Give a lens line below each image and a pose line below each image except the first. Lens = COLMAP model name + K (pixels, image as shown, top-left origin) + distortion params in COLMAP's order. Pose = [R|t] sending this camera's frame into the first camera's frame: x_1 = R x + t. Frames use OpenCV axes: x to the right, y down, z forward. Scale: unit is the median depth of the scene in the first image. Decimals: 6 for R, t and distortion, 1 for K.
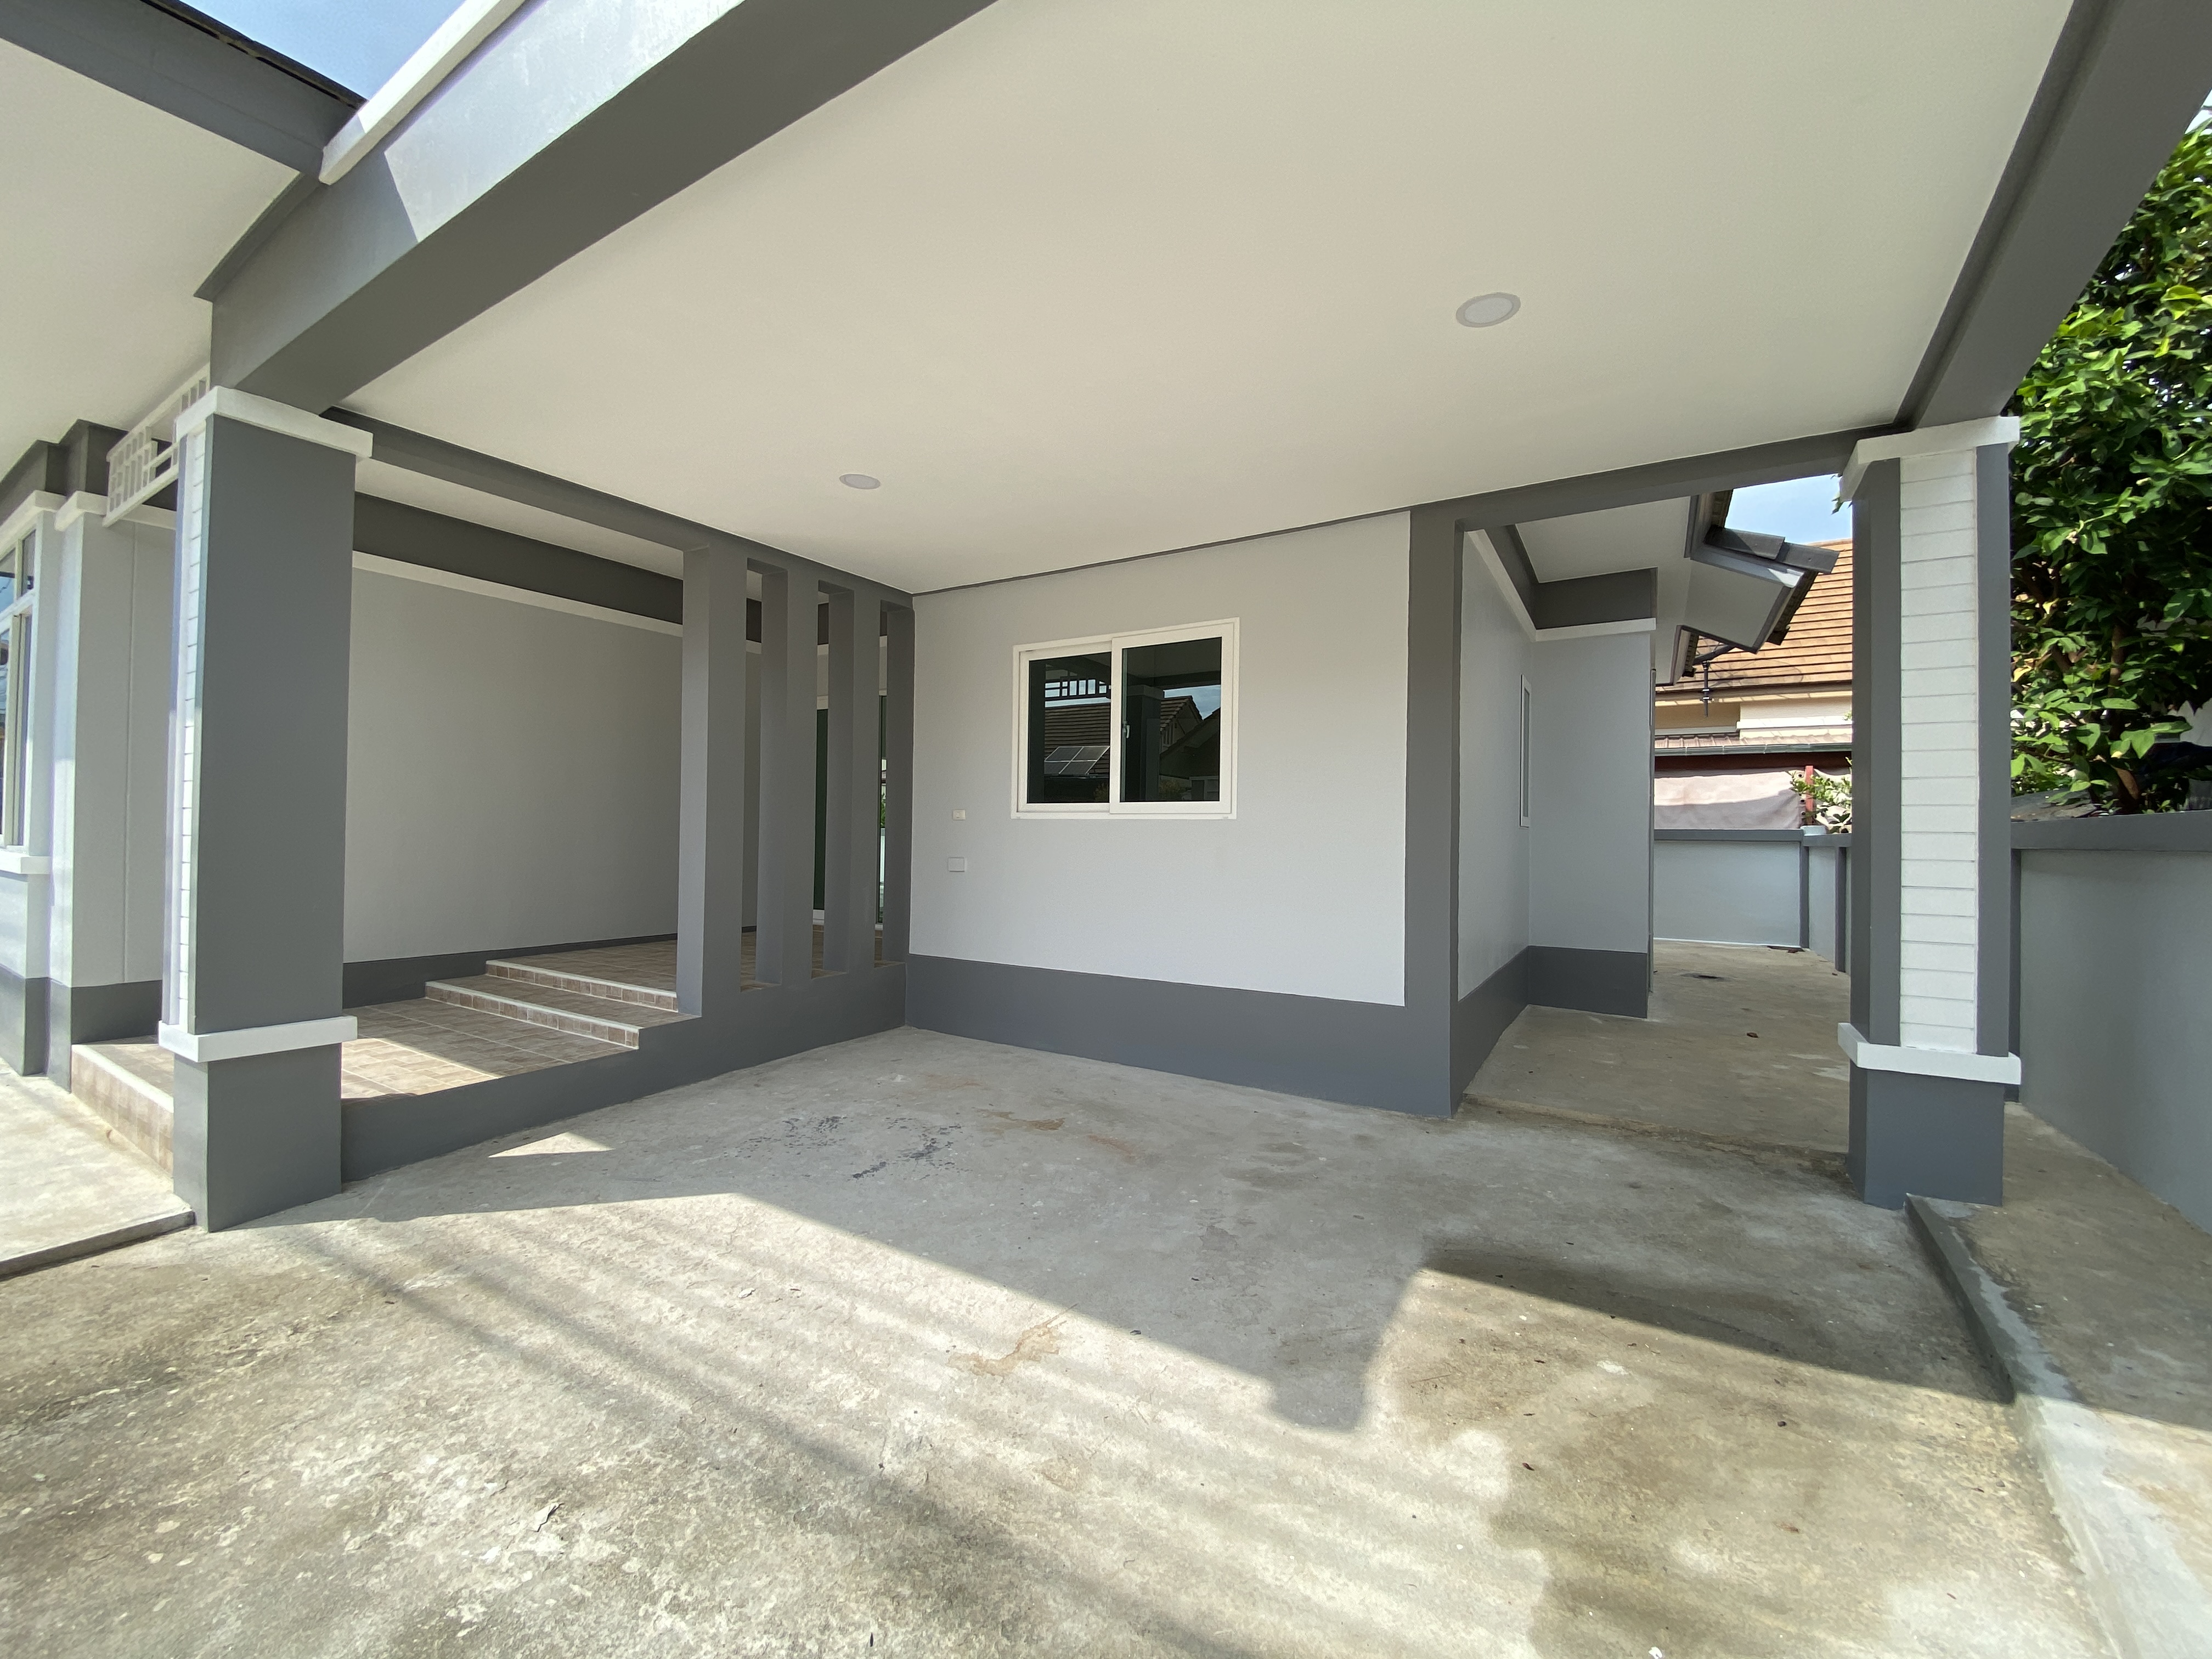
lens RADIAL K [[892.9, 0, 1108.8], [0, 892.9, 820.2], [0, 0, 1]] dist [0.000772, -0.008694]
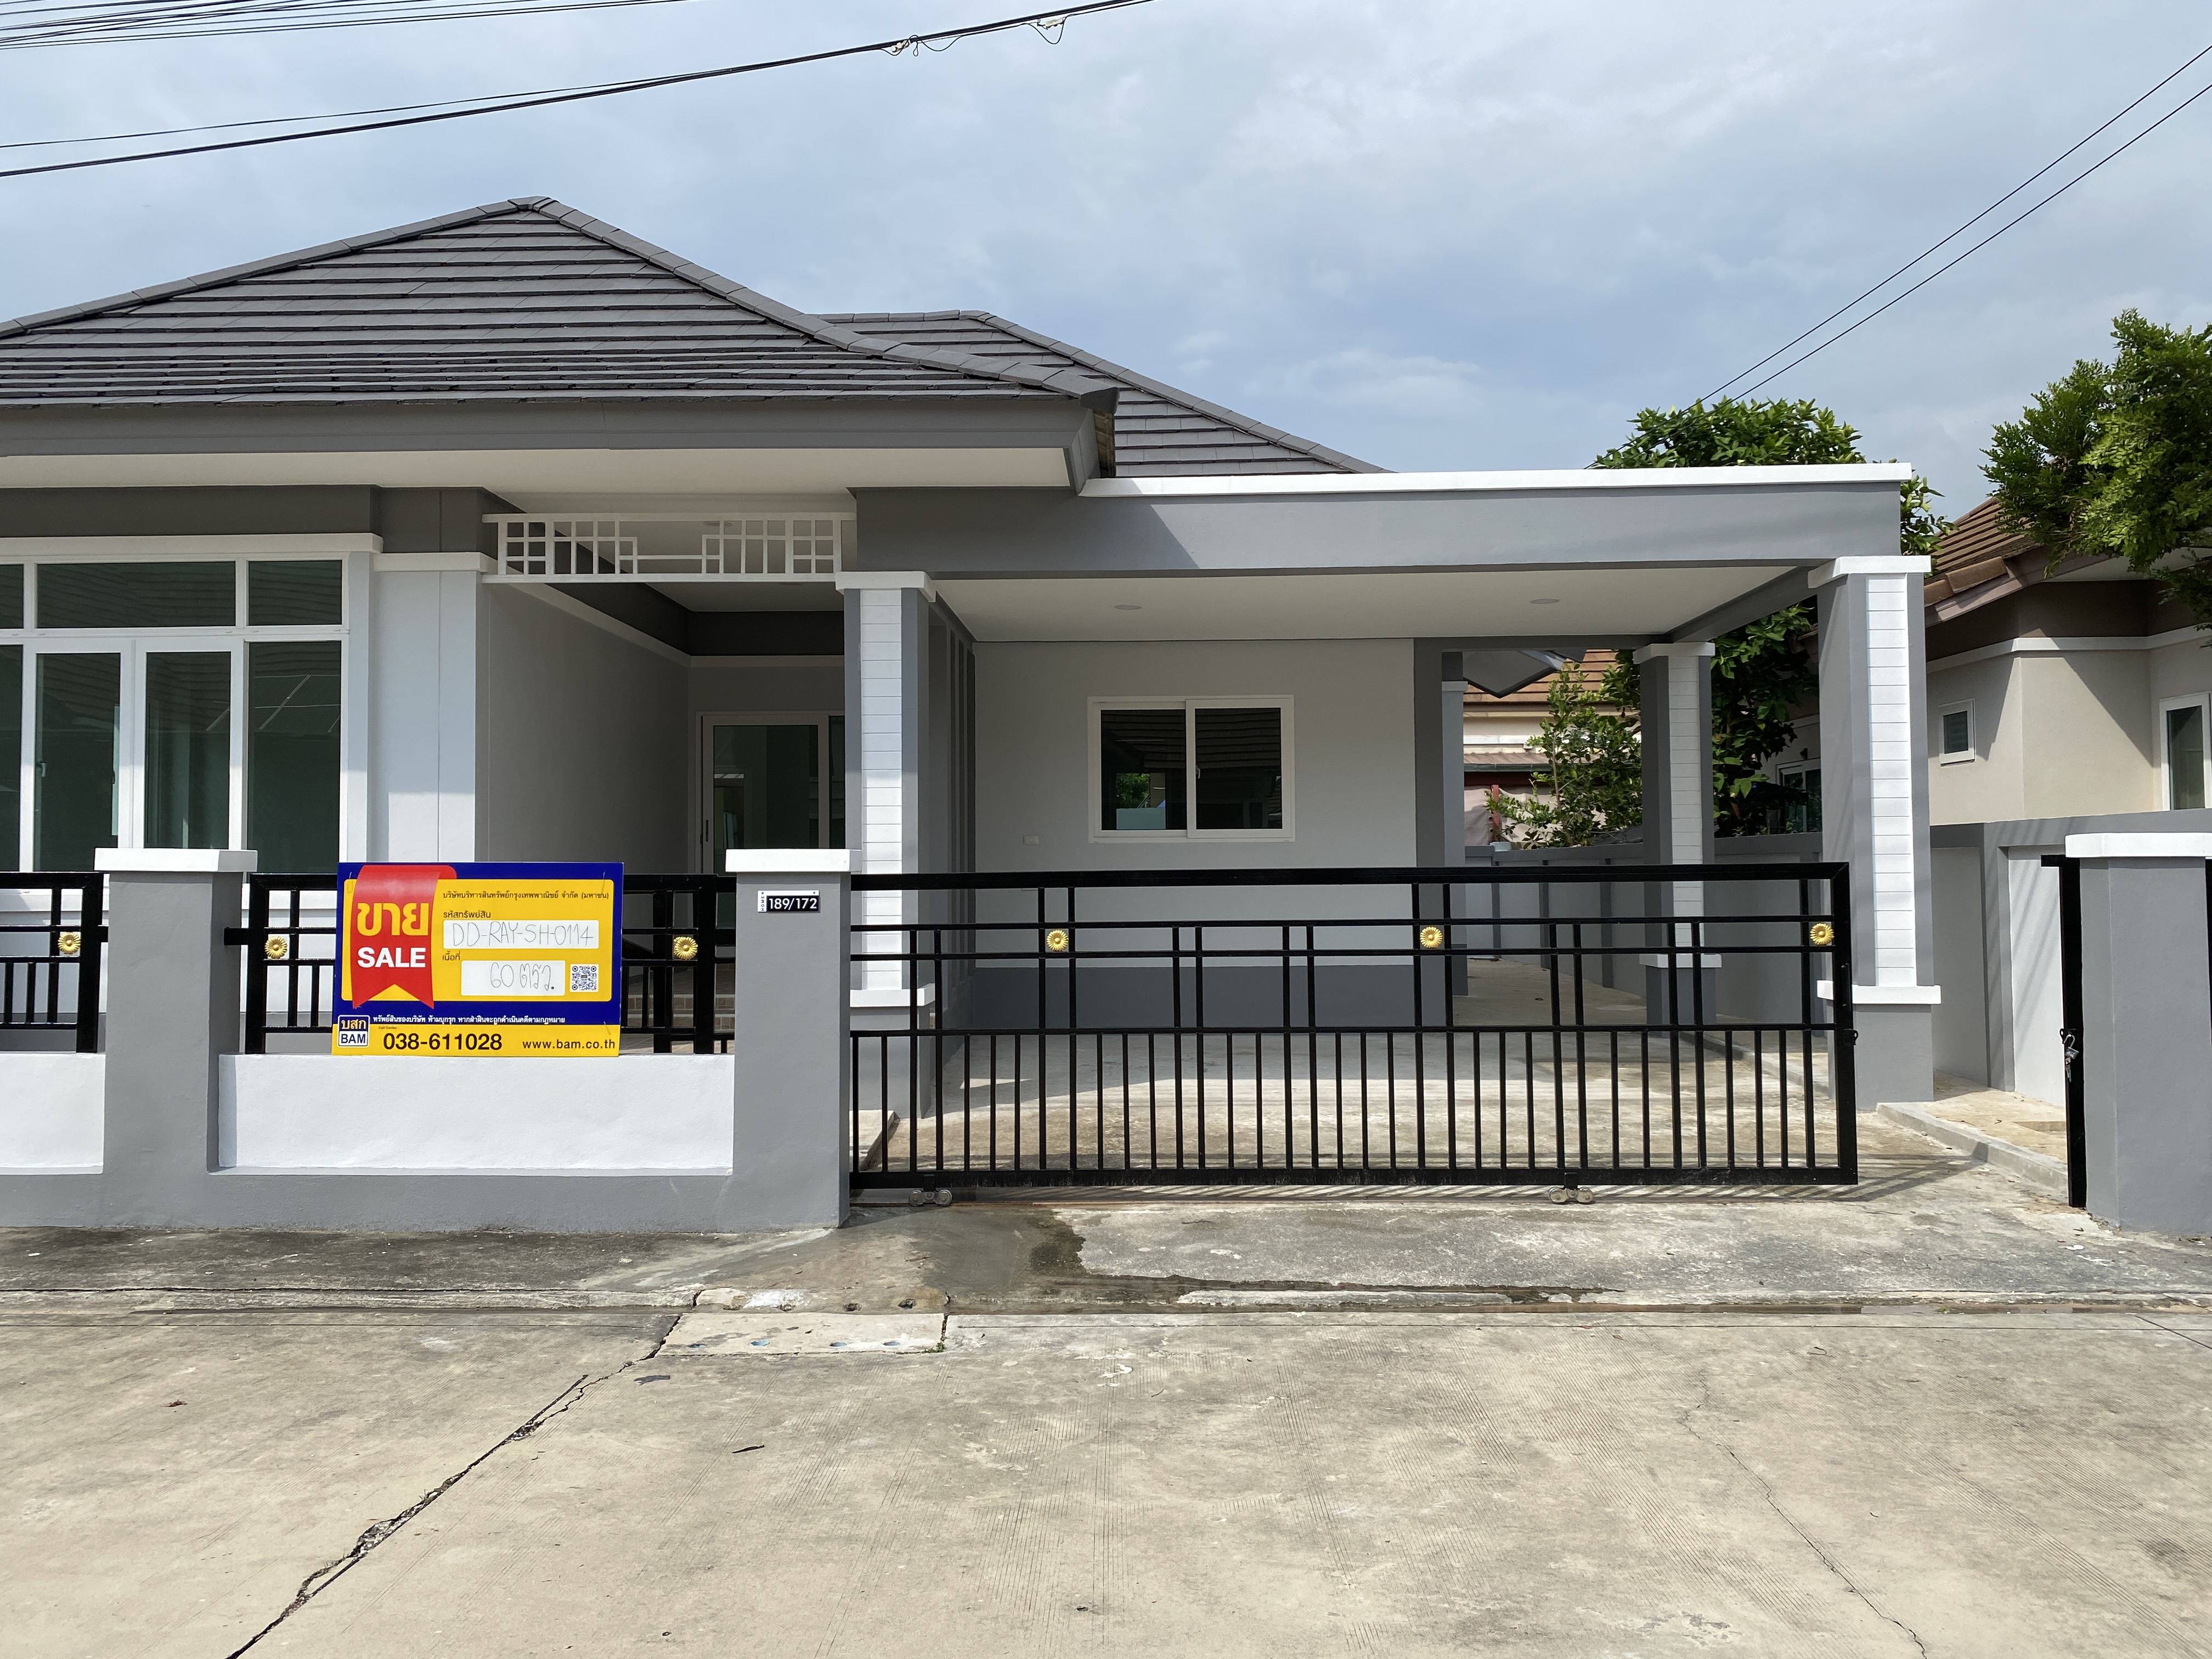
lens RADIAL K [[1695.4, 0, 1097.2], [0, 1695.4, 829.4], [0, 0, 1]] dist [0.064517, 0.001979]
pose [[0.859316, -0.005664, 0.511414, -2.248787], [0.008572, 0.999958, -0.003329, -0.022511], [-0.511374, 0.007245, 0.859328, -1.681038]]
